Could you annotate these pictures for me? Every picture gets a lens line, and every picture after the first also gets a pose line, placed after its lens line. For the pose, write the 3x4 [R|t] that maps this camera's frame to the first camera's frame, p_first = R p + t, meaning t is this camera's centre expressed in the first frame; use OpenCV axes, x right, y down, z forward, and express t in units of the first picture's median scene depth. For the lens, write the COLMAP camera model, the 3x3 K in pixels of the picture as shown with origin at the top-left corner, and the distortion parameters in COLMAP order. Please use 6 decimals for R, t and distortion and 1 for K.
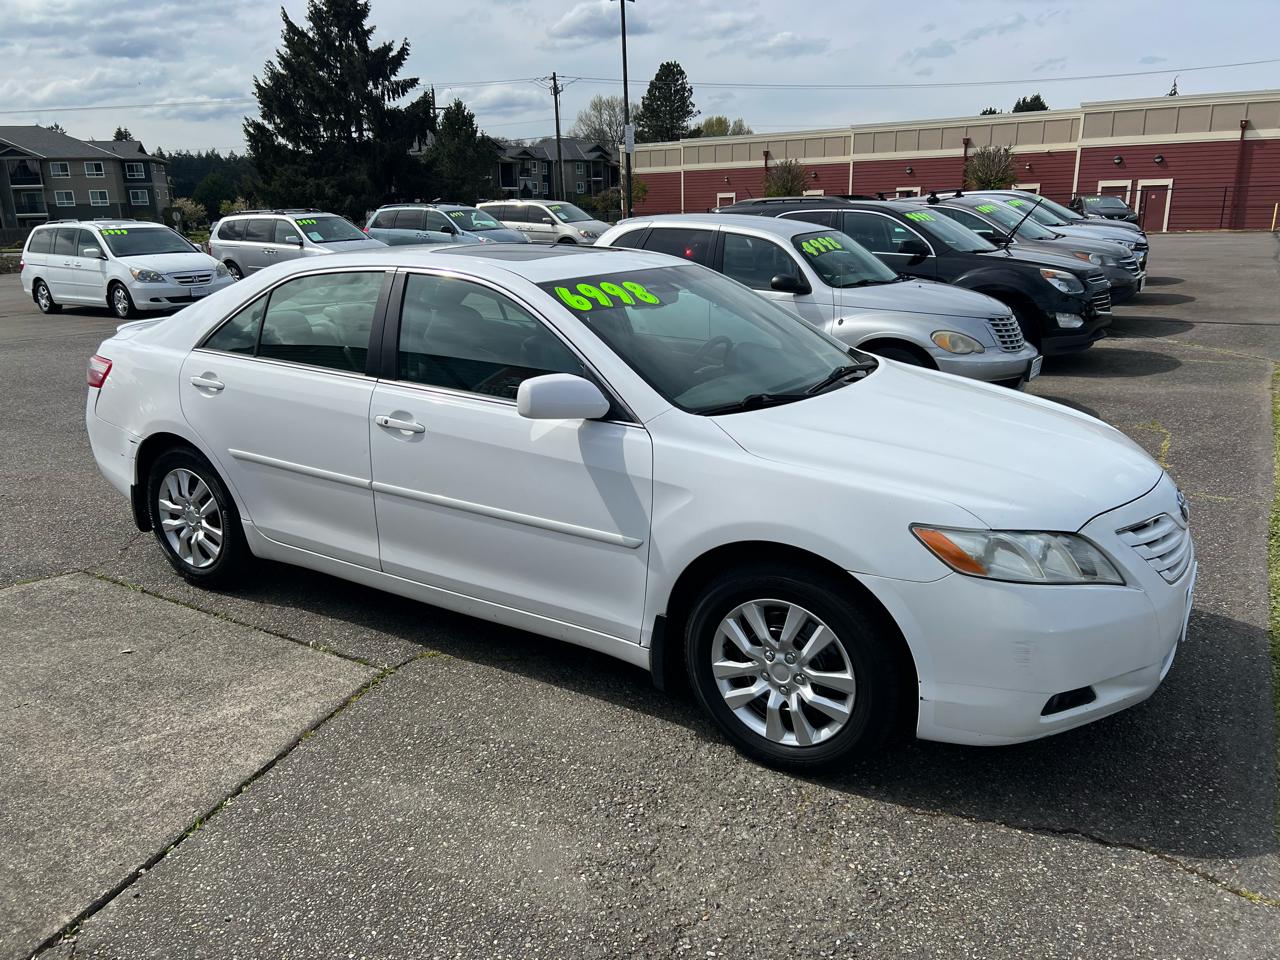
lens RADIAL K [[955.8, 0, 635.8], [0, 955.8, 479.9], [0, 0, 1]] dist [0.048407, -0.045402]
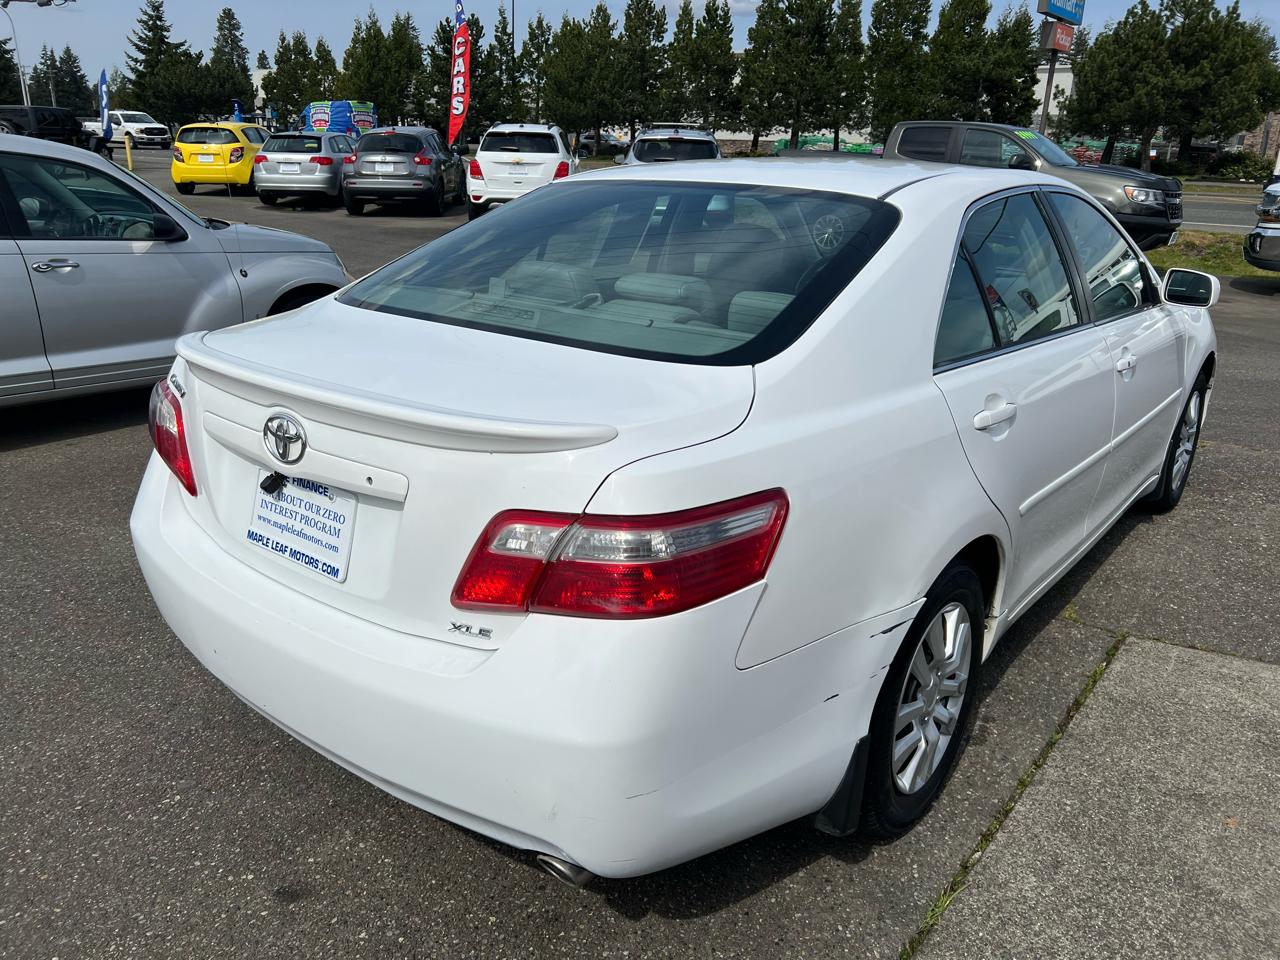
lens RADIAL K [[958.9, 0, 643.7], [0, 958.9, 480.8], [0, 0, 1]] dist [0.046209, -0.047492]
pose [[0.103173, -0.307780, 0.945847, -0.069633], [0.250347, 0.928345, 0.274777, -0.018640], [-0.962643, 0.208440, 0.172832, 0.077340]]
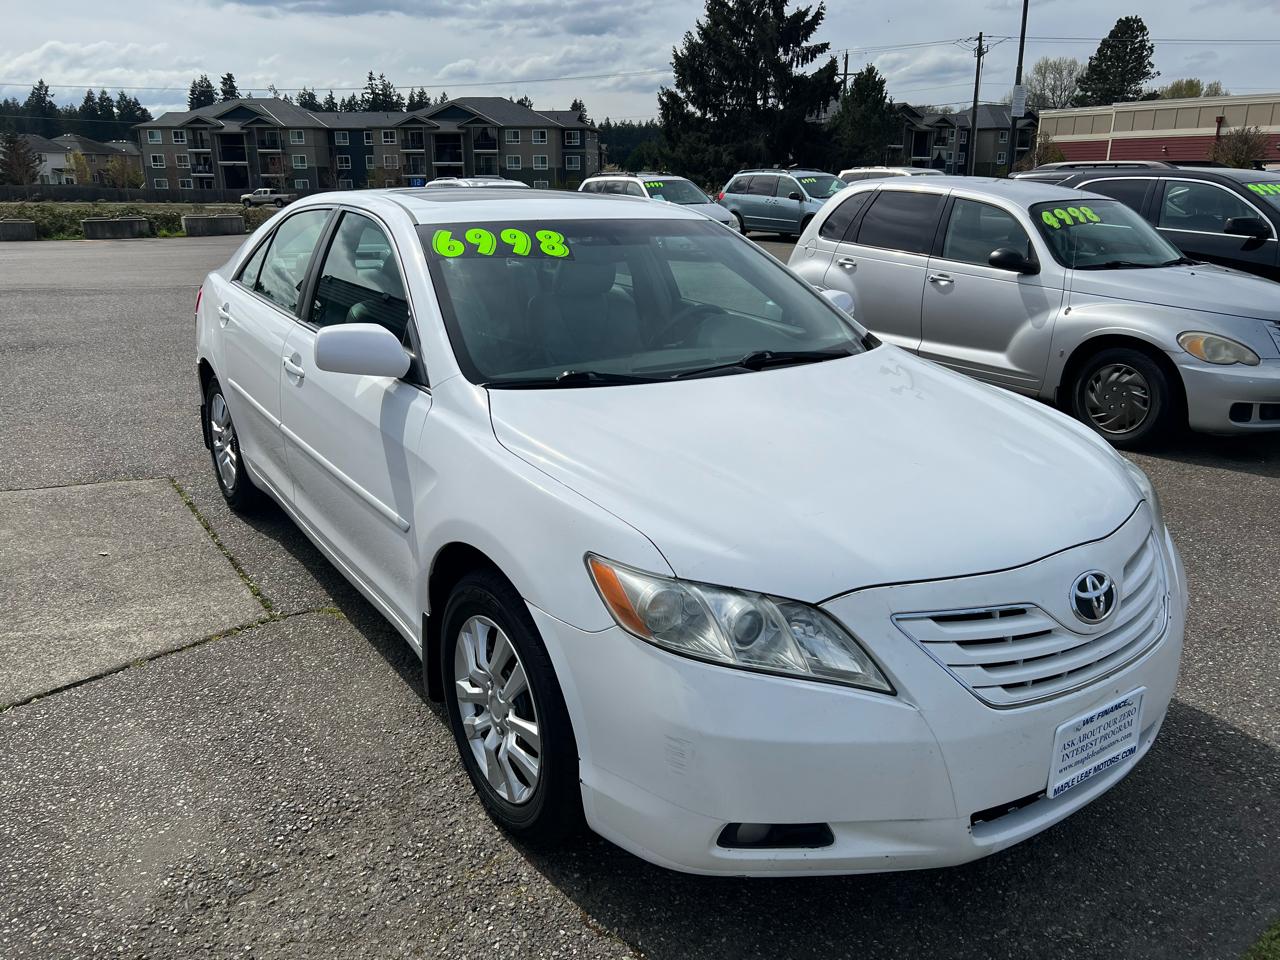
lens RADIAL K [[958.9, 0, 643.7], [0, 958.9, 480.8], [0, 0, 1]] dist [0.046209, -0.047492]
pose [[0.919390, 0.140404, -0.367436, 0.026559], [-0.130021, 0.990094, 0.052998, -0.002502], [0.371237, -0.000951, 0.928538, 0.013993]]
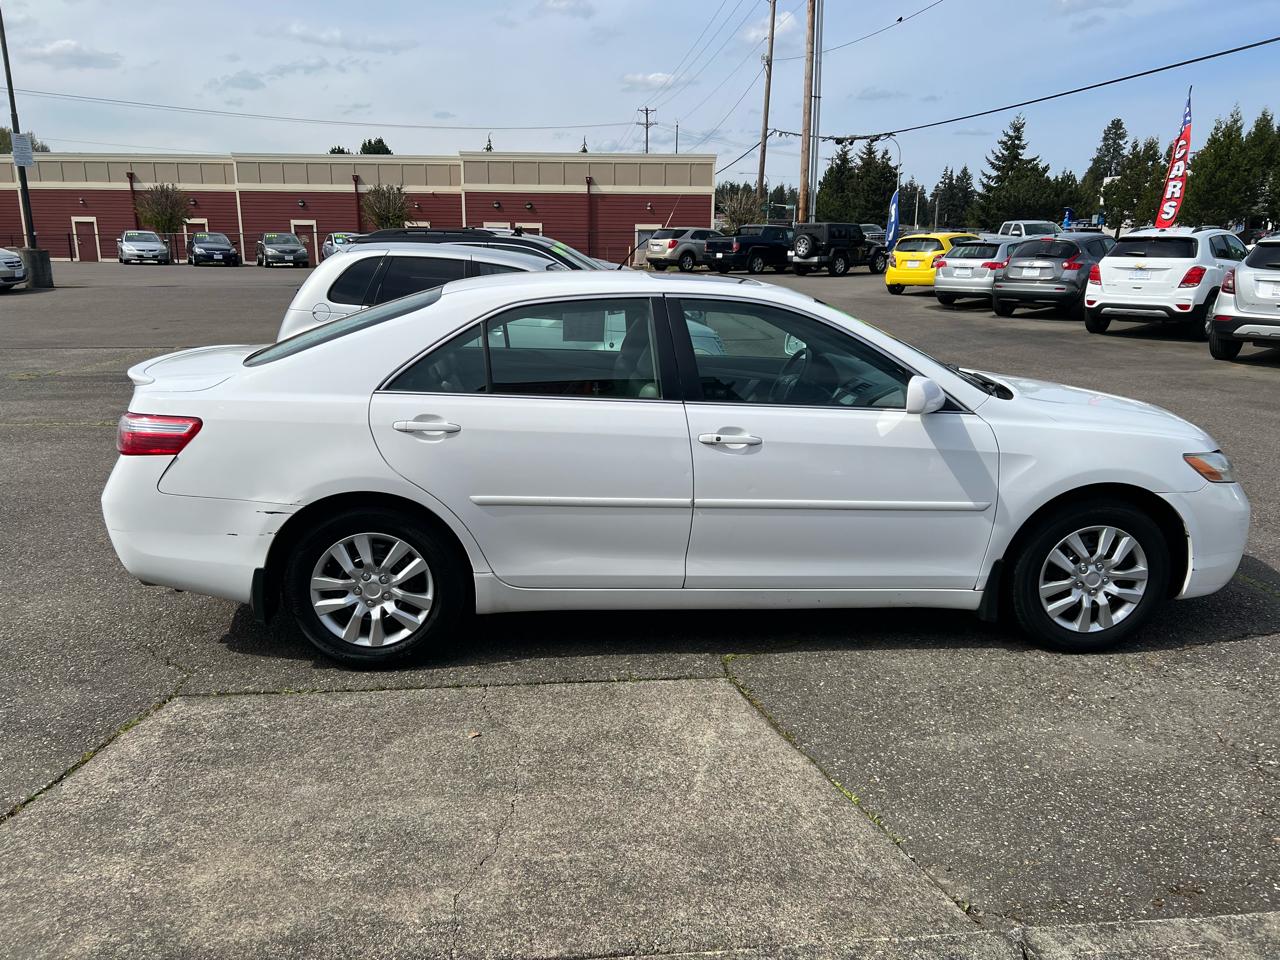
lens RADIAL K [[959.0, 0, 639.3], [0, 959.0, 475.0], [0, 0, 1]] dist [0.054711, -0.056855]
pose [[0.795484, -0.121607, 0.593647, -0.057293], [0.144299, 0.989490, 0.009334, -0.002603], [-0.588543, 0.078238, 0.804671, 0.012586]]
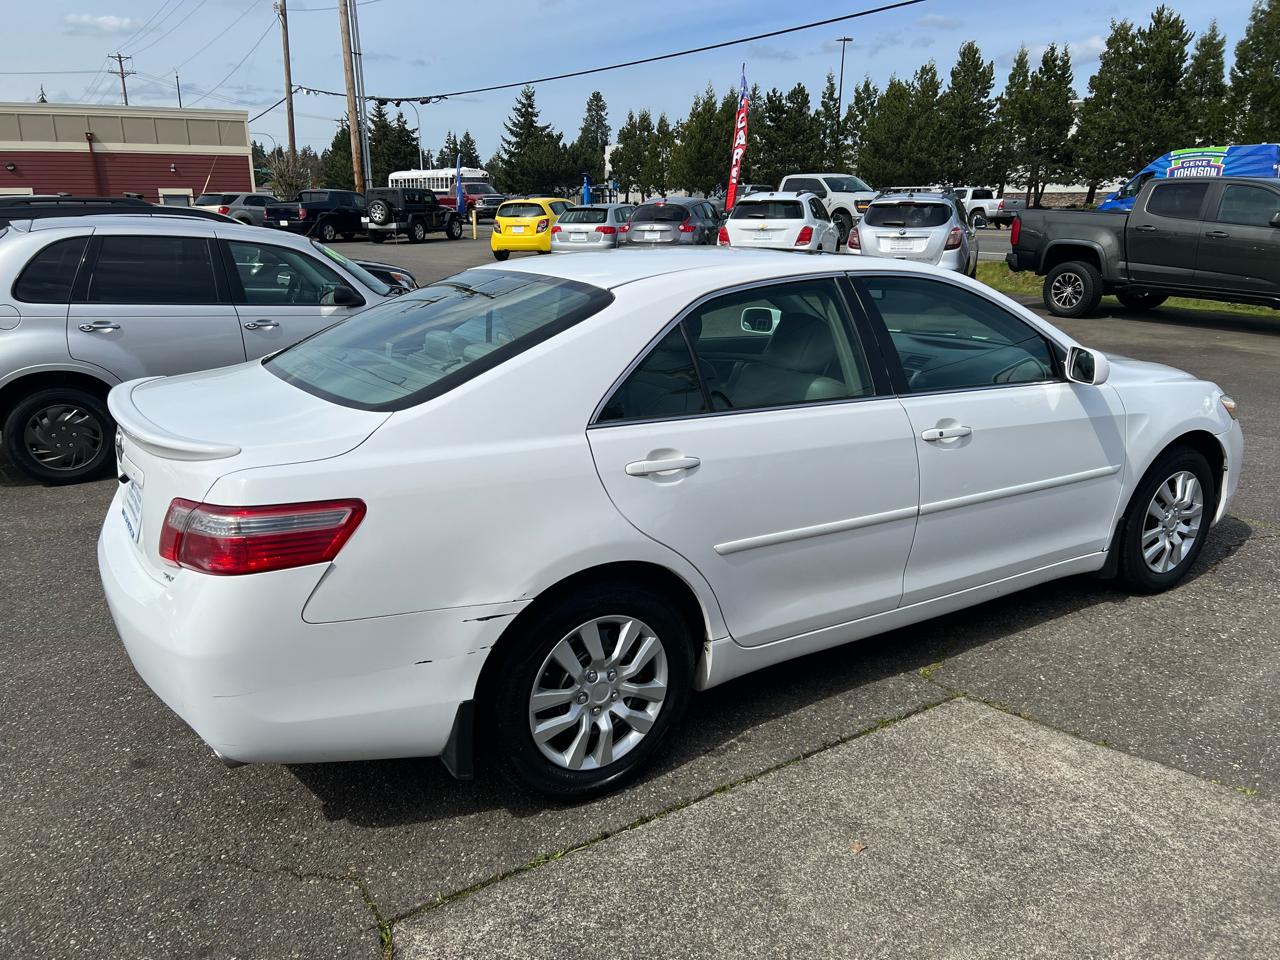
lens RADIAL K [[959.0, 0, 639.3], [0, 959.0, 475.0], [0, 0, 1]] dist [0.054711, -0.056855]
pose [[0.425327, -0.231108, 0.875035, -0.072356], [0.245594, 0.960041, 0.134184, -0.013107], [-0.871080, 0.157831, 0.465090, 0.049506]]
